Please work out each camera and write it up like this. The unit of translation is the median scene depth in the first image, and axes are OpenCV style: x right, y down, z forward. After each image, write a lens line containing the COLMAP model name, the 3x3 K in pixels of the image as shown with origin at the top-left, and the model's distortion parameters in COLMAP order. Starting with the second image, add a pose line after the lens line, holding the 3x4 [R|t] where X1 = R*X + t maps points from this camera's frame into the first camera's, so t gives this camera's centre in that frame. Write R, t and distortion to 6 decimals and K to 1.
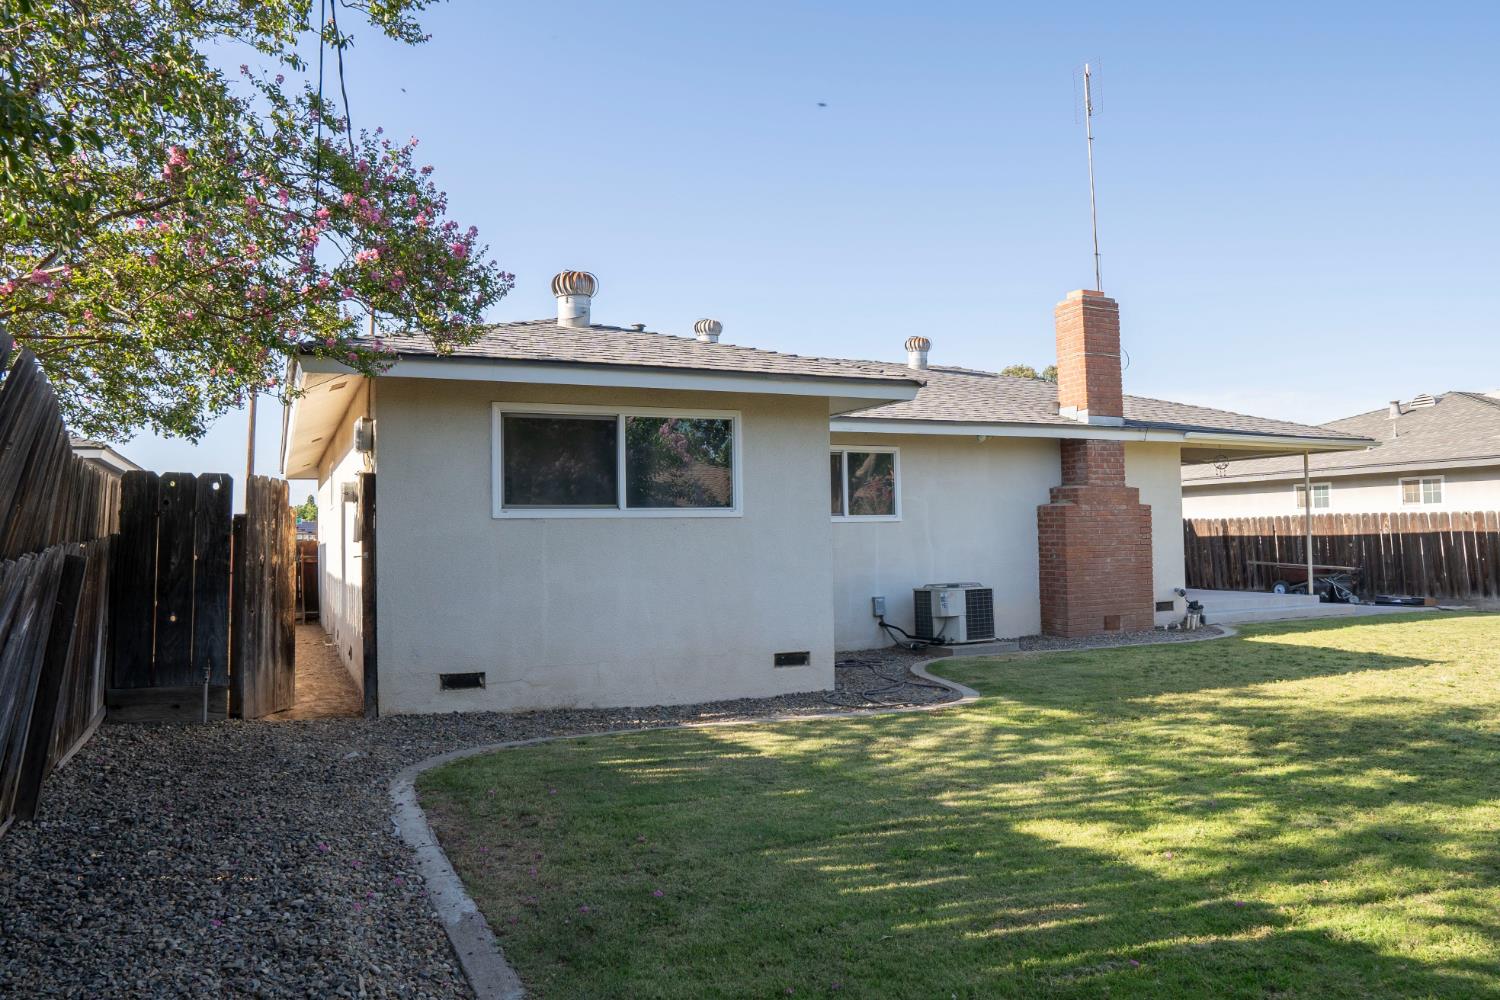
lens RADIAL K [[1057.2, 0, 745.4], [0, 1057.2, 492.5], [0, 0, 1]] dist [-0.112369, 0.075398]
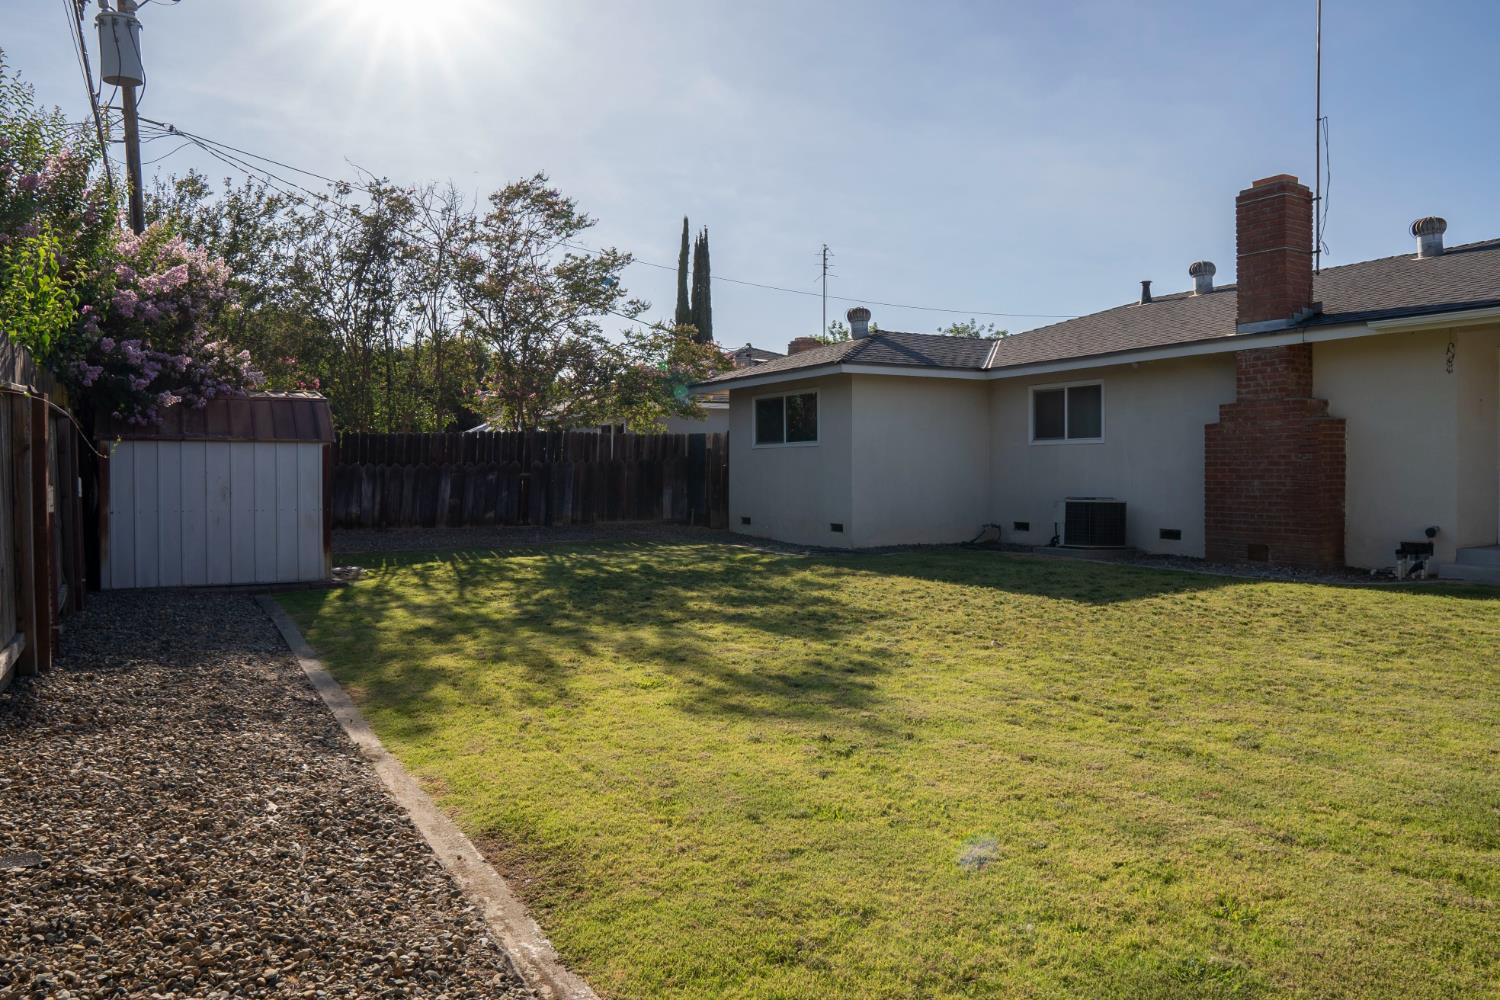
lens RADIAL K [[1057.2, 0, 745.4], [0, 1057.2, 492.5], [0, 0, 1]] dist [-0.112369, 0.075398]
pose [[0.078683, 0.034630, -0.996298, 1.205292], [0.046831, 0.998165, 0.038394, 0.018592], [0.995799, -0.049678, 0.076917, 0.495822]]
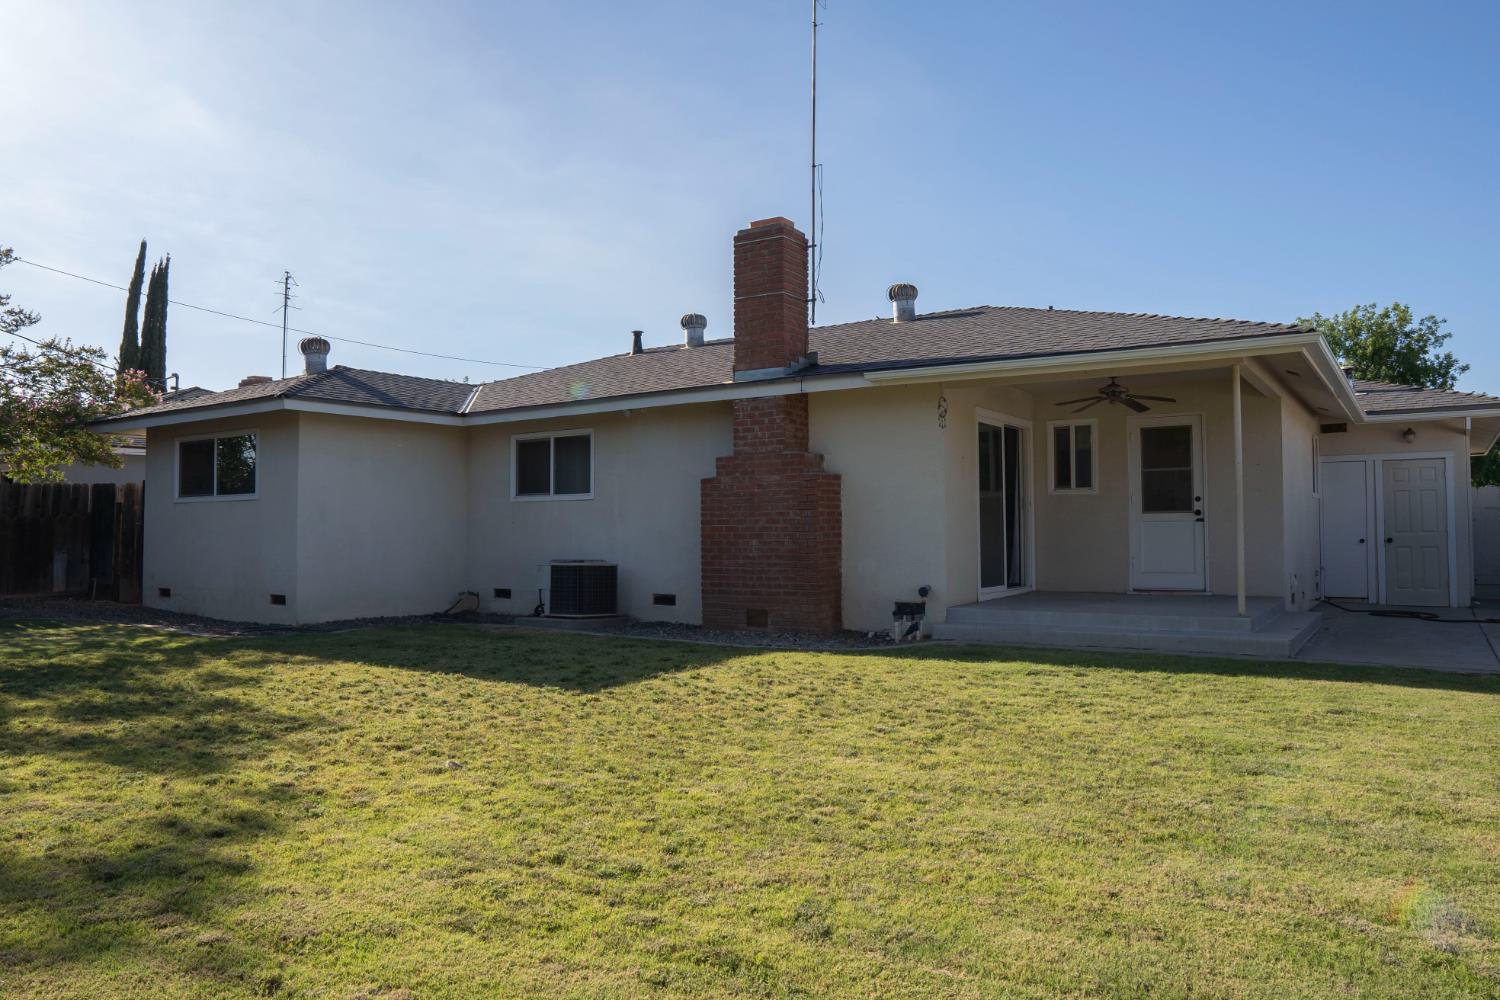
lens RADIAL K [[1057.2, 0, 745.4], [0, 1057.2, 492.5], [0, 0, 1]] dist [-0.112369, 0.075398]
pose [[0.525726, -0.019615, -0.850428, 1.065674], [0.034568, 0.999401, -0.001681, 0.026629], [0.849951, -0.028514, 0.526089, 0.555083]]
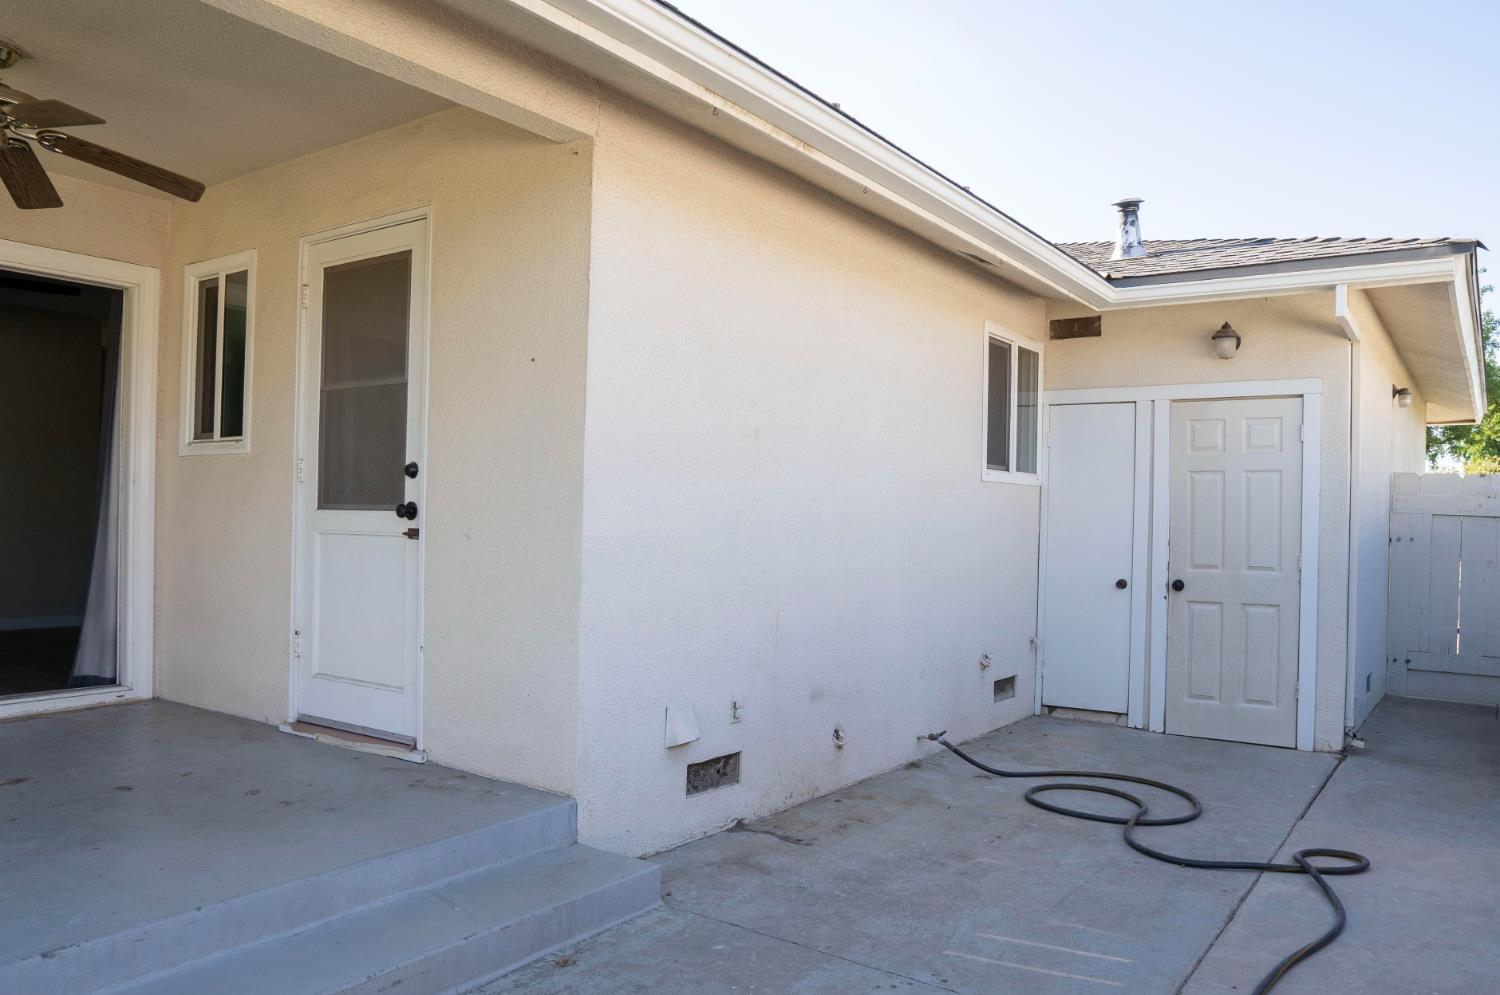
lens RADIAL K [[1107.4, 0, 768.3], [0, 1107.4, 518.4], [0, 0, 1]] dist [-0.110344, 0.075580]
pose [[0.520231, 0.025519, -0.853644, 0.833877], [0.011910, 0.999239, 0.037129, 0.047319], [0.853943, -0.029483, 0.519531, 1.274852]]
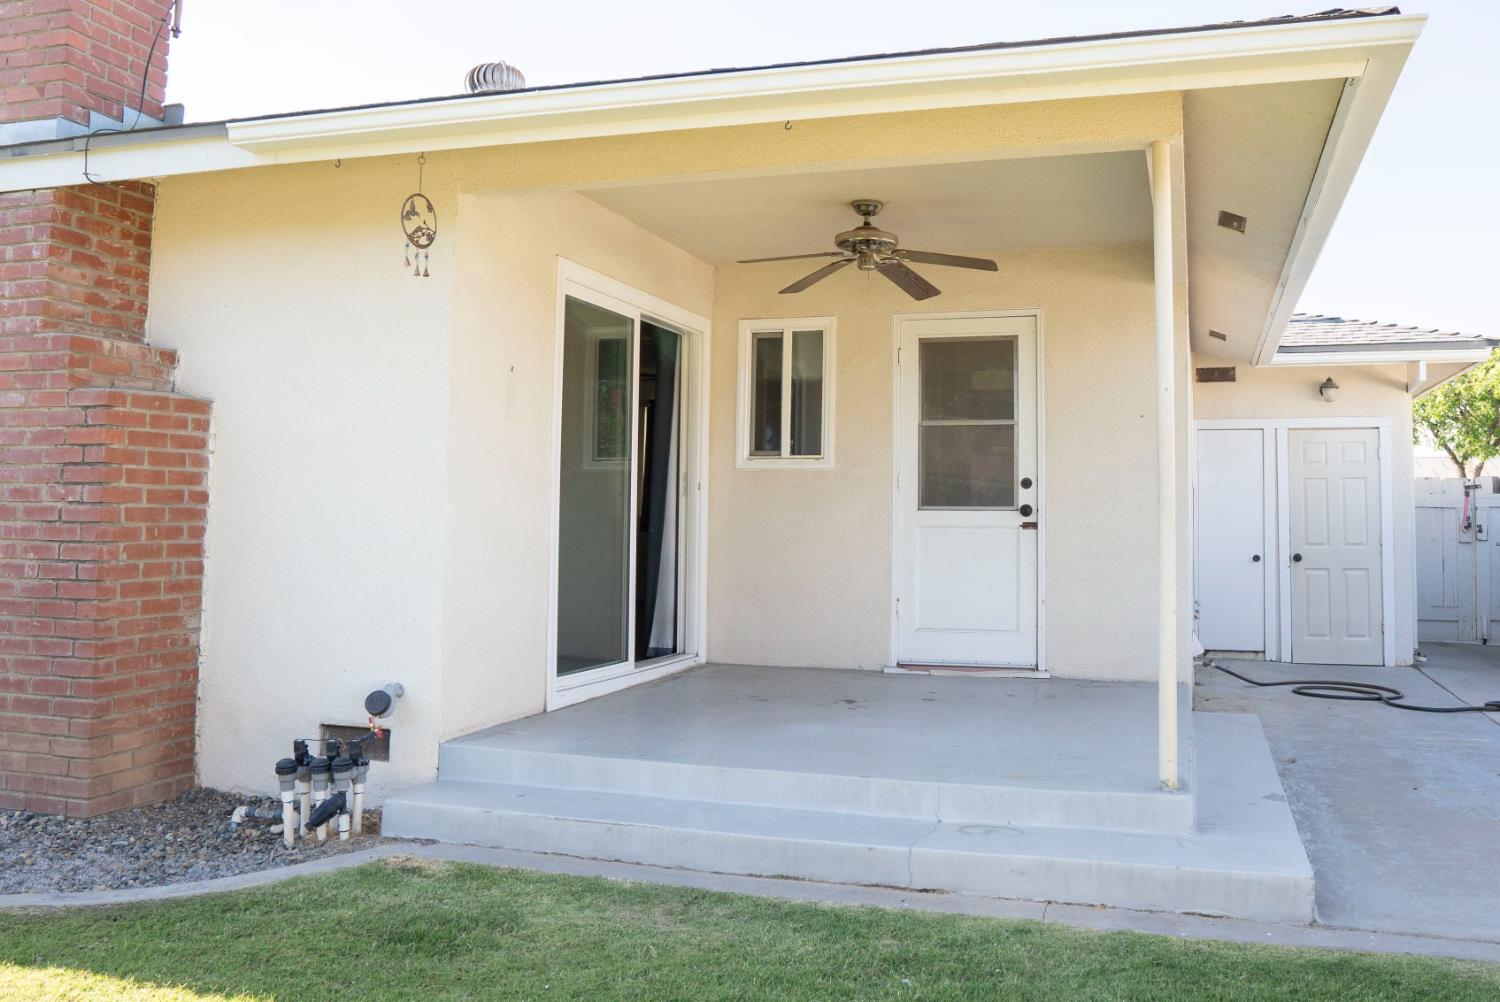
lens RADIAL K [[1222.6, 0, 859.9], [0, 1222.6, 420.8], [0, 0, 1]] dist [-0.110240, 0.067513]
pose [[0.768883, -0.029658, -0.638701, 0.792805], [0.007603, 0.999277, -0.037248, 0.036290], [0.639344, 0.023783, 0.768553, 0.905139]]
